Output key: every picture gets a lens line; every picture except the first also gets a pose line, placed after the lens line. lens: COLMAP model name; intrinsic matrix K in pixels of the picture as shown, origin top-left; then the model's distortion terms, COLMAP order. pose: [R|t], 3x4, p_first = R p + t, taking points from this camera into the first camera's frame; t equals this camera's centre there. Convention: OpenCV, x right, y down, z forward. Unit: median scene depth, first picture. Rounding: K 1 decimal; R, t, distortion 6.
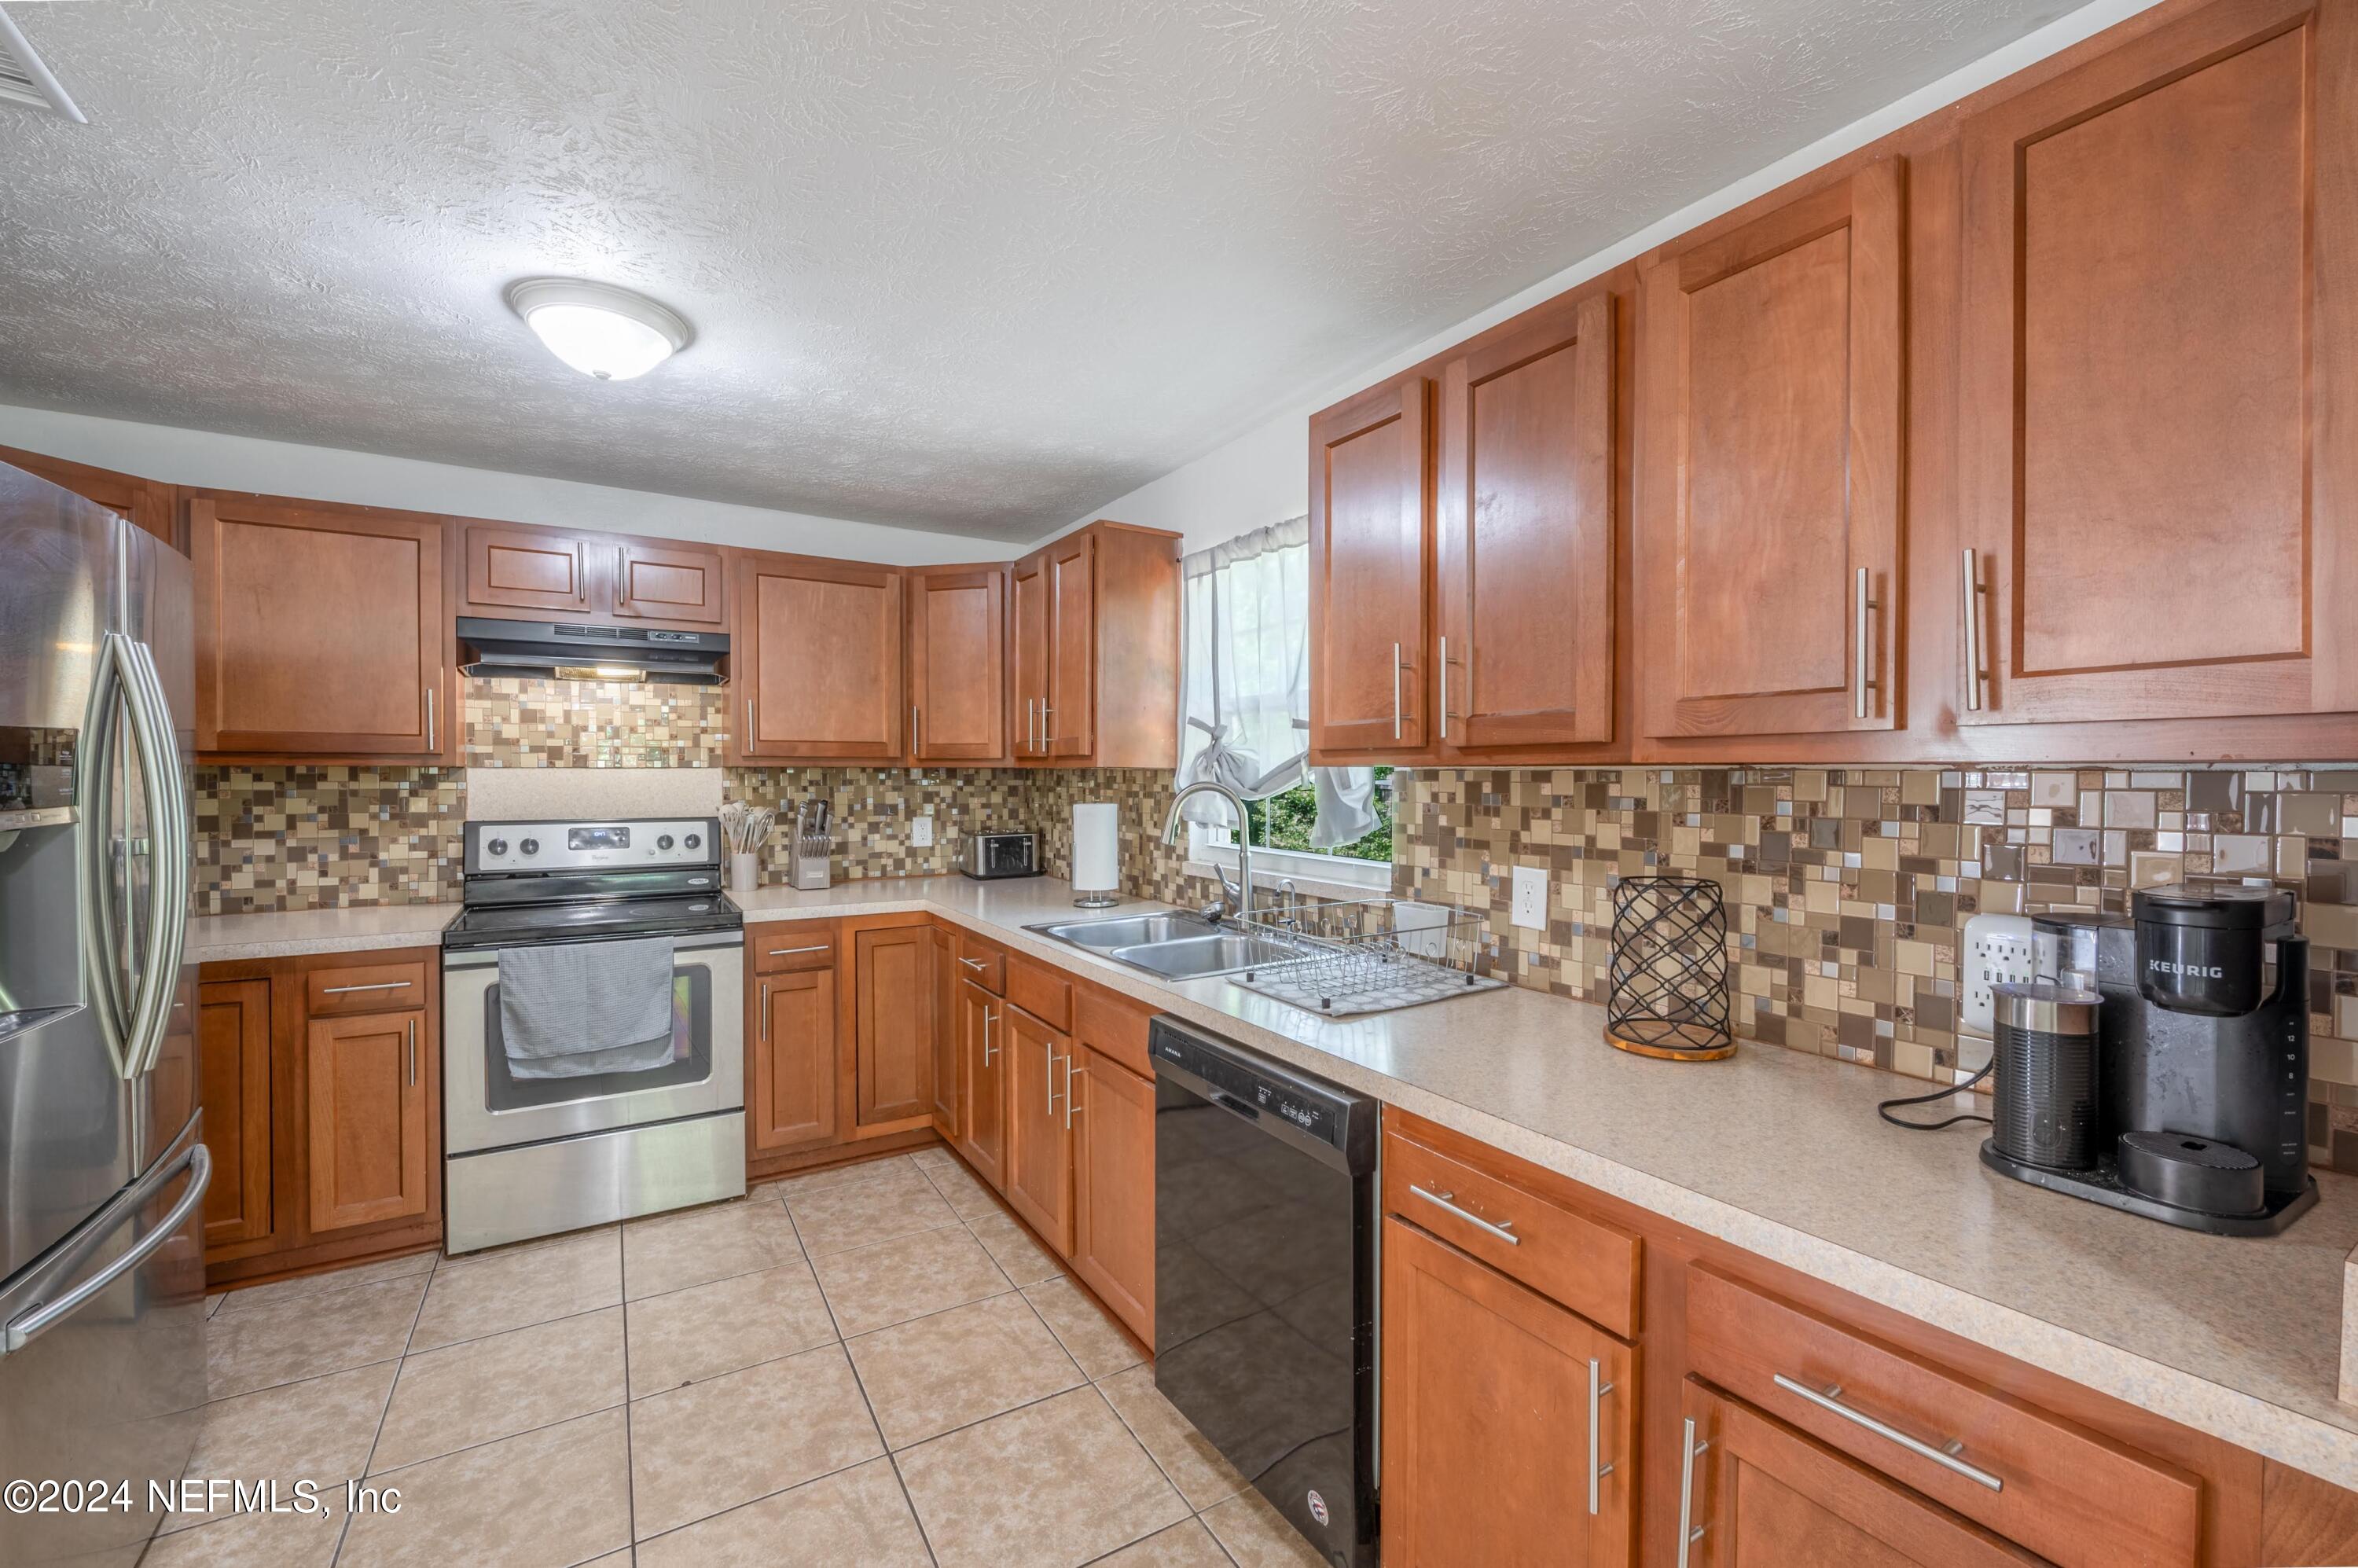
lens RADIAL K [[946.6, 0, 1174.0], [0, 946.6, 786.2], [0, 0, 1]] dist [-0.013748, -0.000236]
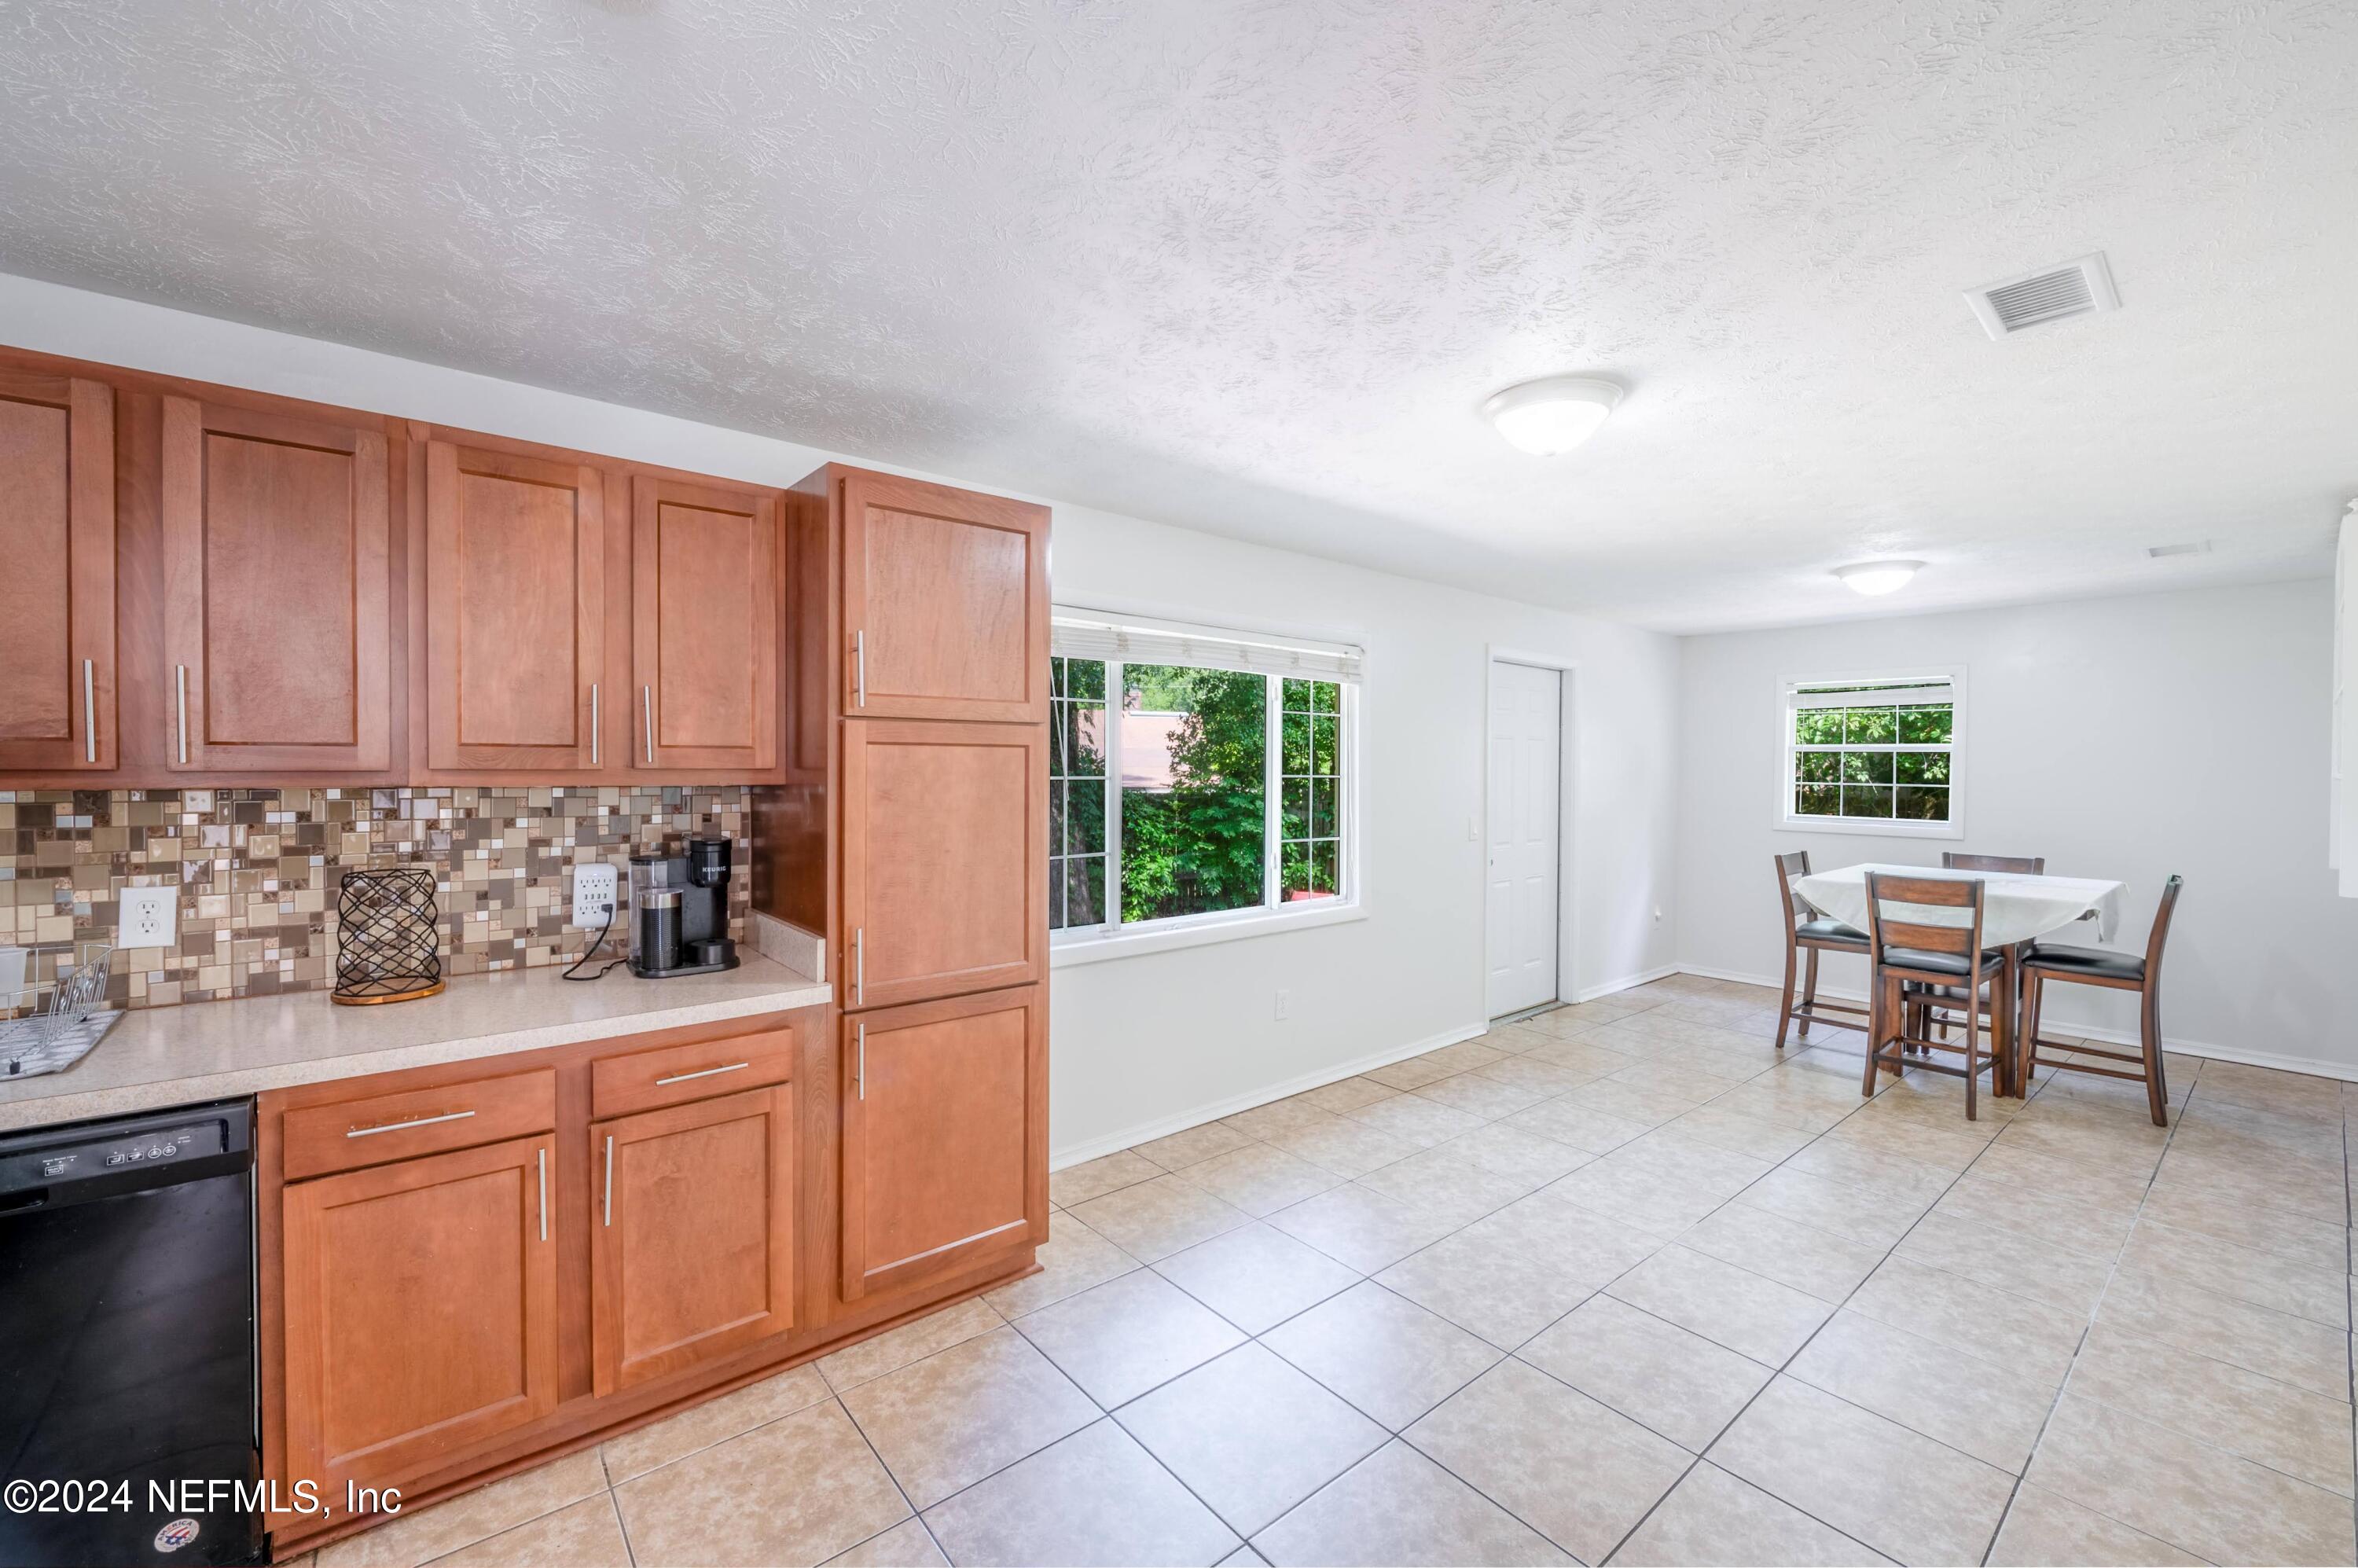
lens RADIAL K [[958.6, 0, 1188.2], [0, 958.6, 777.1], [0, 0, 1]] dist [-0.005566, -0.000197]
pose [[-0.147713, -0.017306, 0.988879, -0.976864], [0.004481, 0.999825, 0.018167, -0.054472], [-0.989020, 0.007115, -0.147610, 0.074468]]
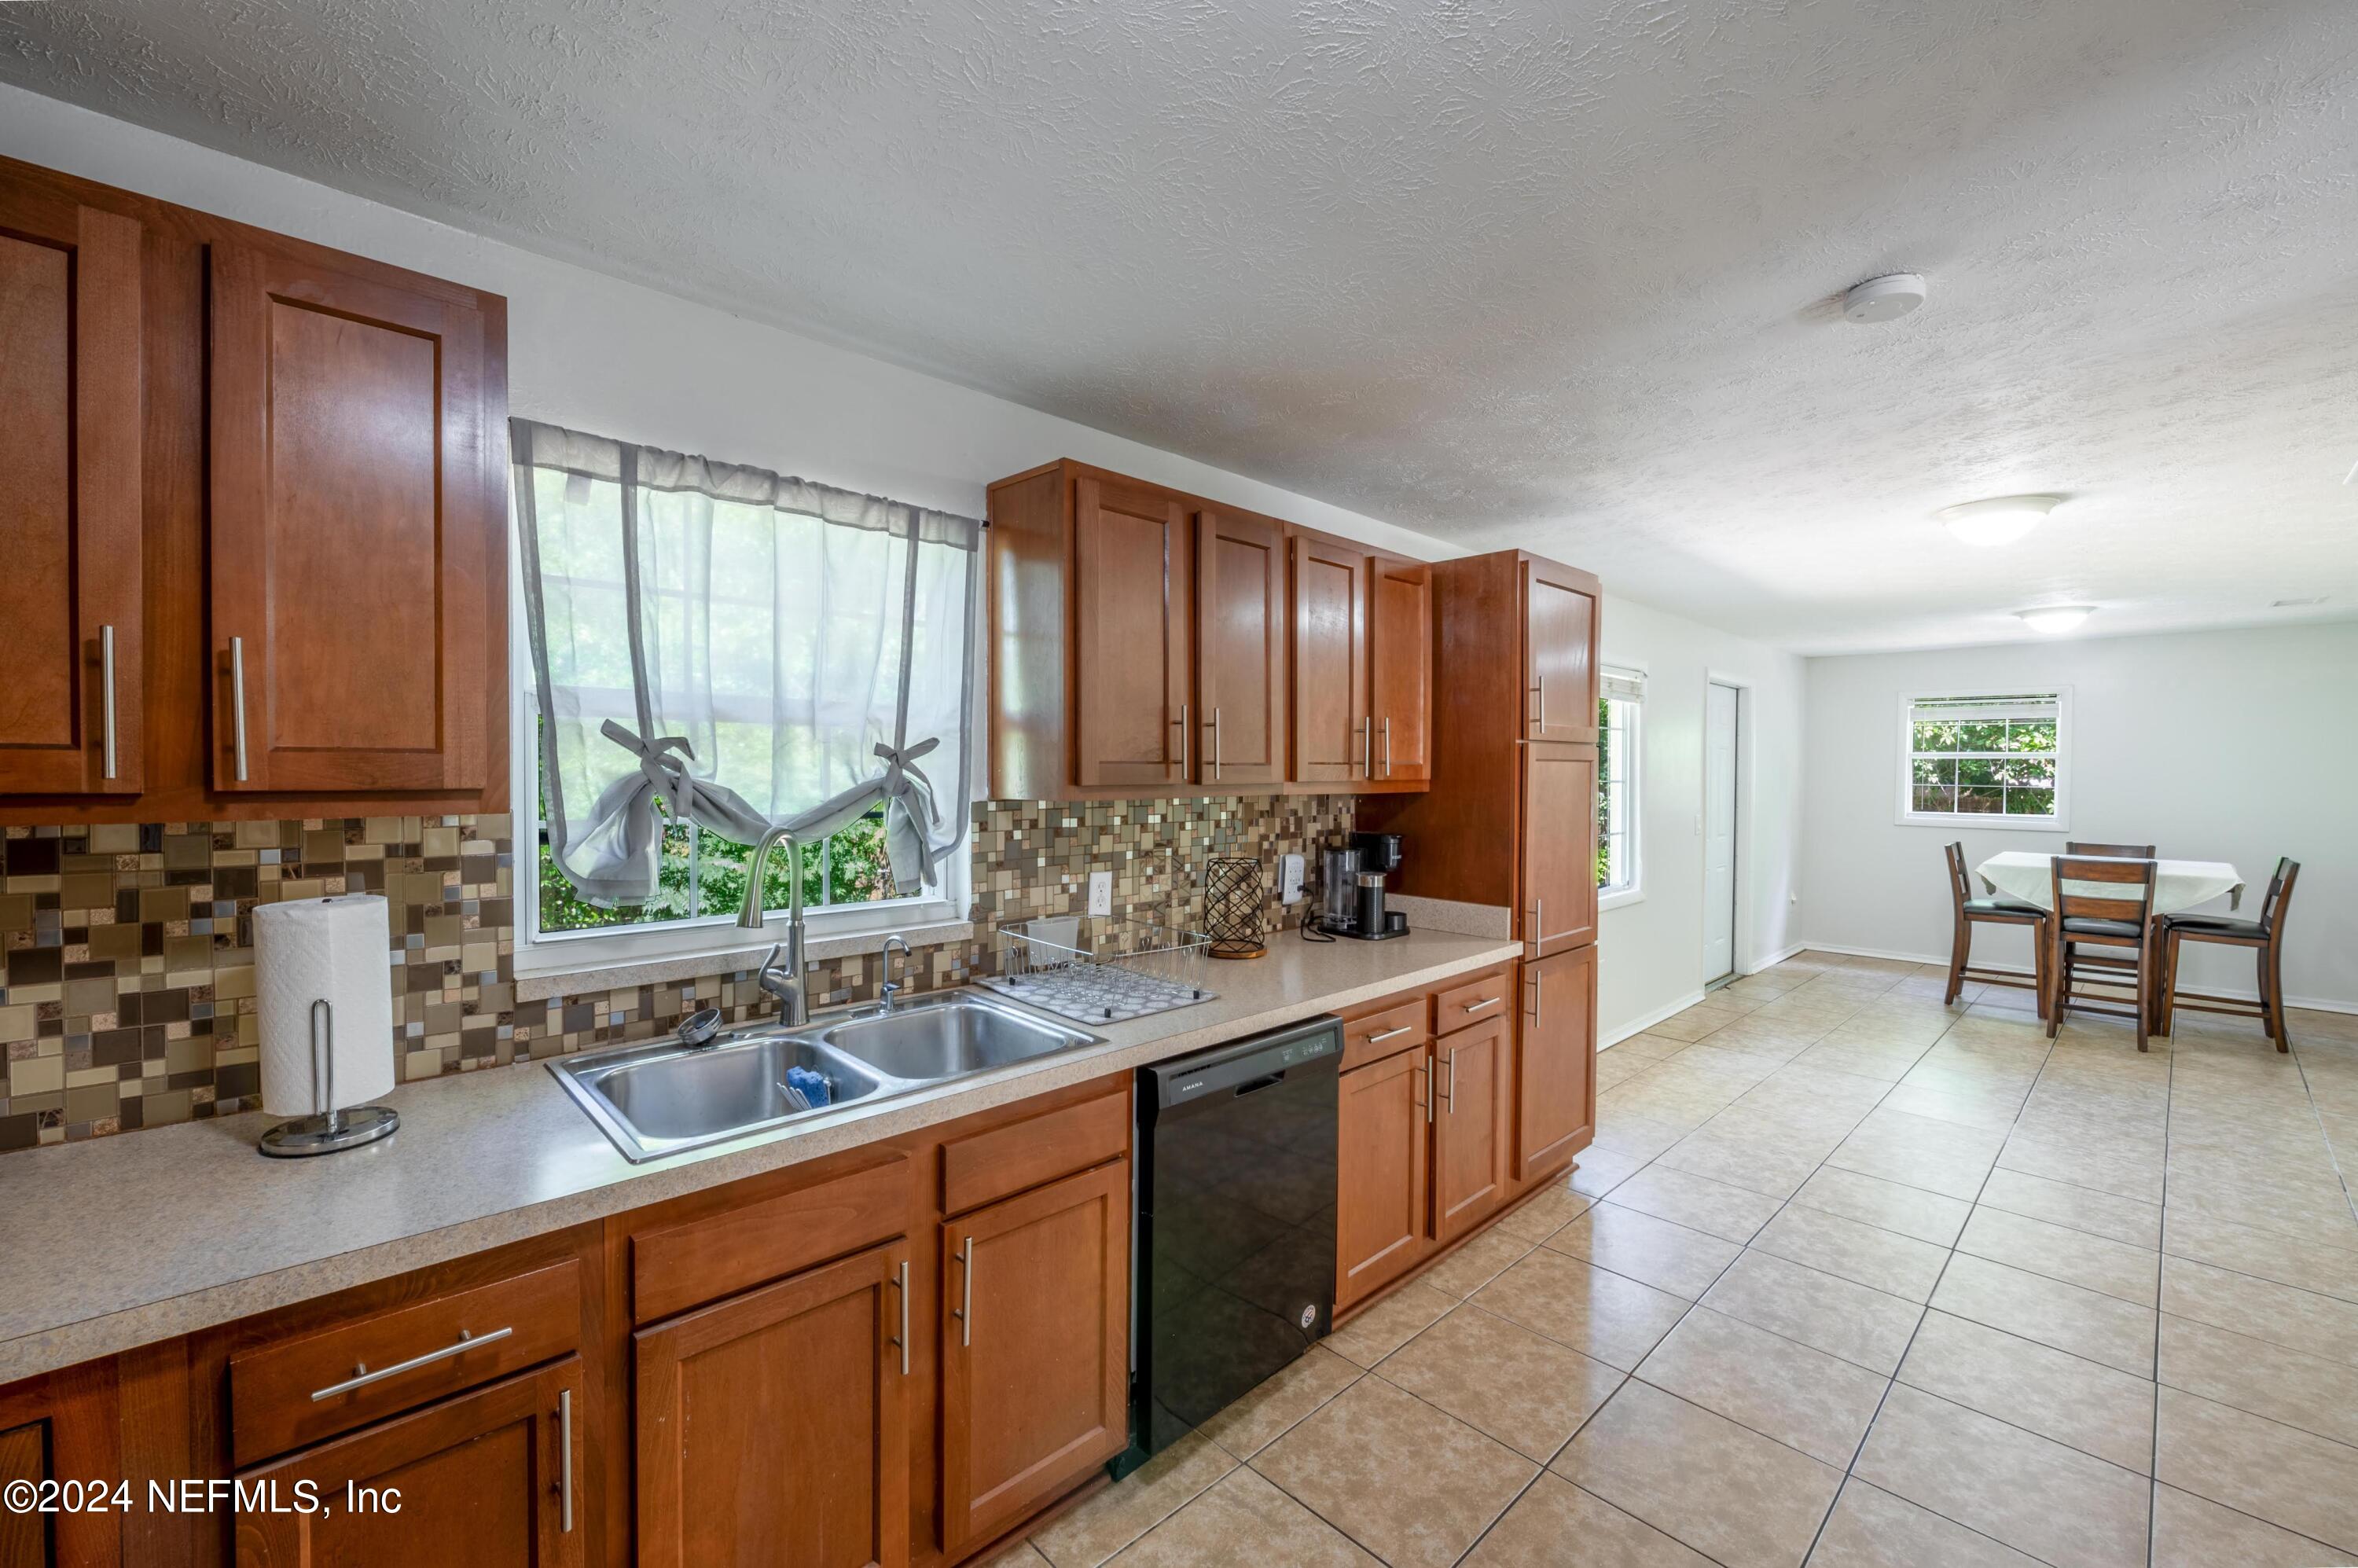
lens RADIAL K [[968.5, 0, 1185.1], [0, 968.5, 786.7], [0, 0, 1]] dist [-0.003911, -0.000492]
pose [[-0.221236, -0.026340, 0.974865, -1.215185], [0.005722, 0.999583, 0.028306, -0.088980], [-0.975204, 0.011840, -0.220993, 1.481896]]
